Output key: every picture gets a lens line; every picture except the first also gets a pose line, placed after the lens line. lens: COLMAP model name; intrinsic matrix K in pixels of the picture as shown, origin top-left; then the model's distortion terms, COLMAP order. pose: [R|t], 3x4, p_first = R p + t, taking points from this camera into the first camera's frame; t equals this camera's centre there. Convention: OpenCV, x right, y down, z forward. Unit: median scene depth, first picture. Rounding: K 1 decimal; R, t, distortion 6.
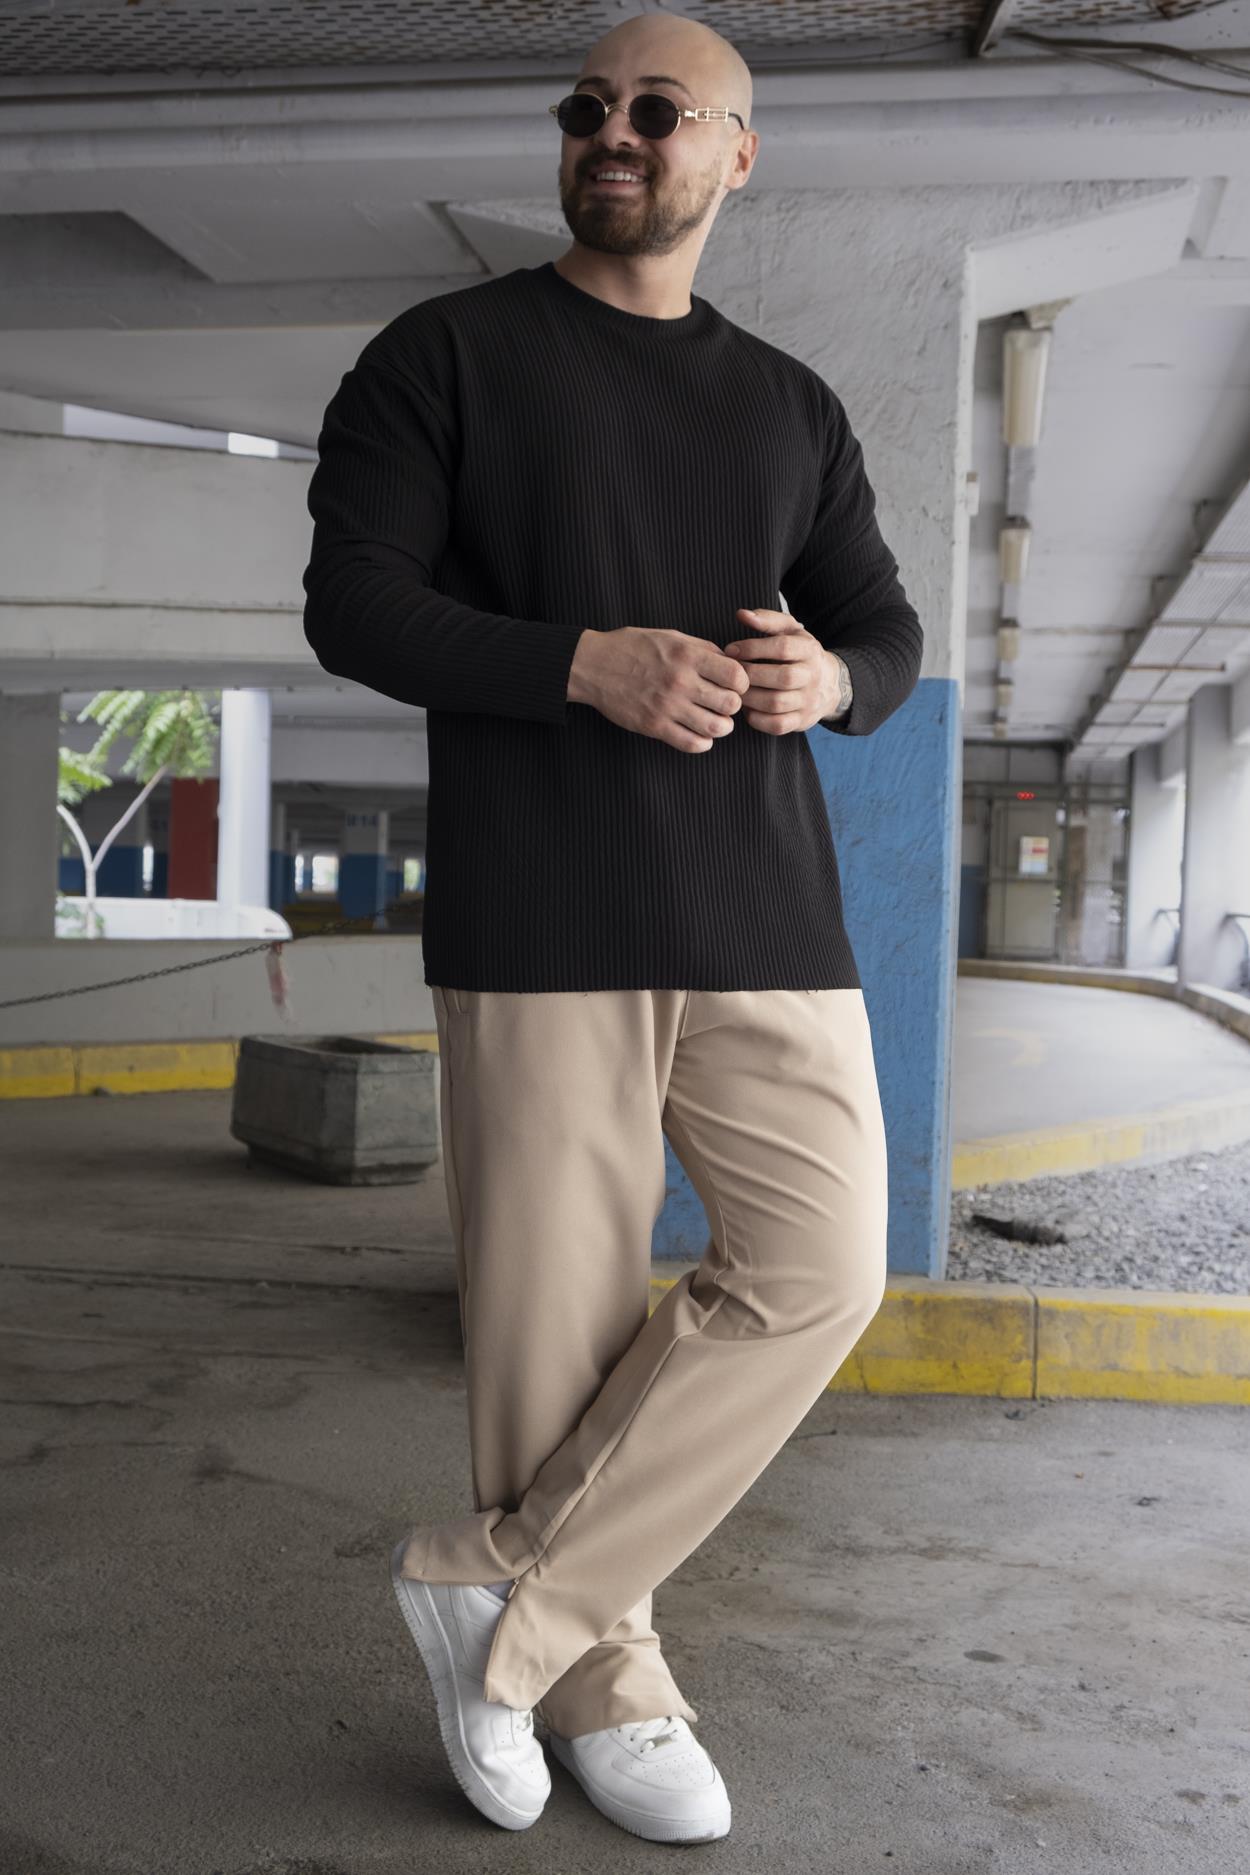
lens RADIAL K [[2143.8, 0, 623.1], [0, 2143.8, 937.5], [0, 0, 1]] dist [-0.018326, 0.000000]
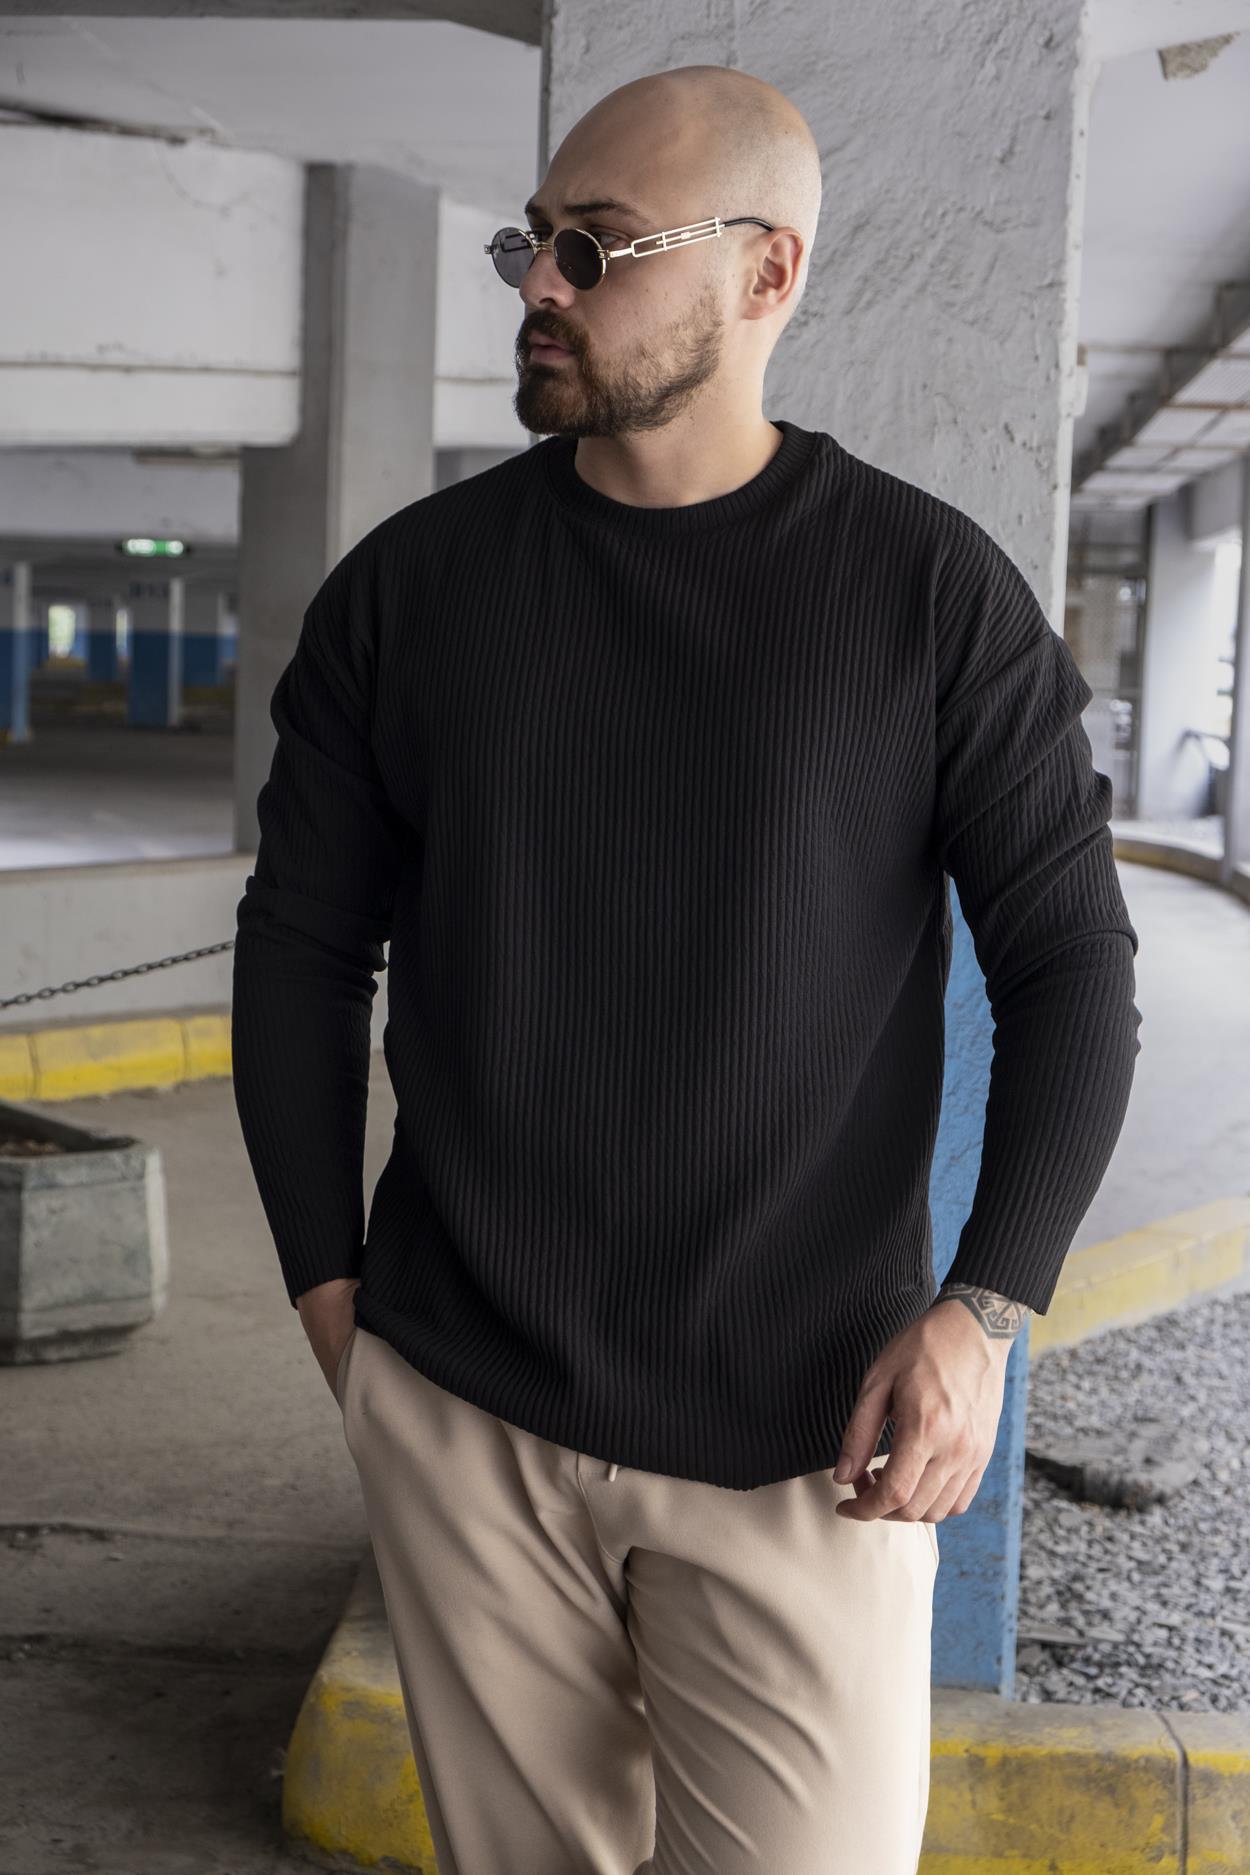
lens RADIAL K [[3139.0, 0, 625.7], [0, 3139.0, 937.8], [0, 0, 1]] dist [0.010244, 0.000000]
pose [[0.996787, -0.004672, 0.079958, -0.028335], [-0.001279, 0.997242, 0.074214, -0.100481], [-0.080084, -0.074078, 0.994032, 0.108733]]
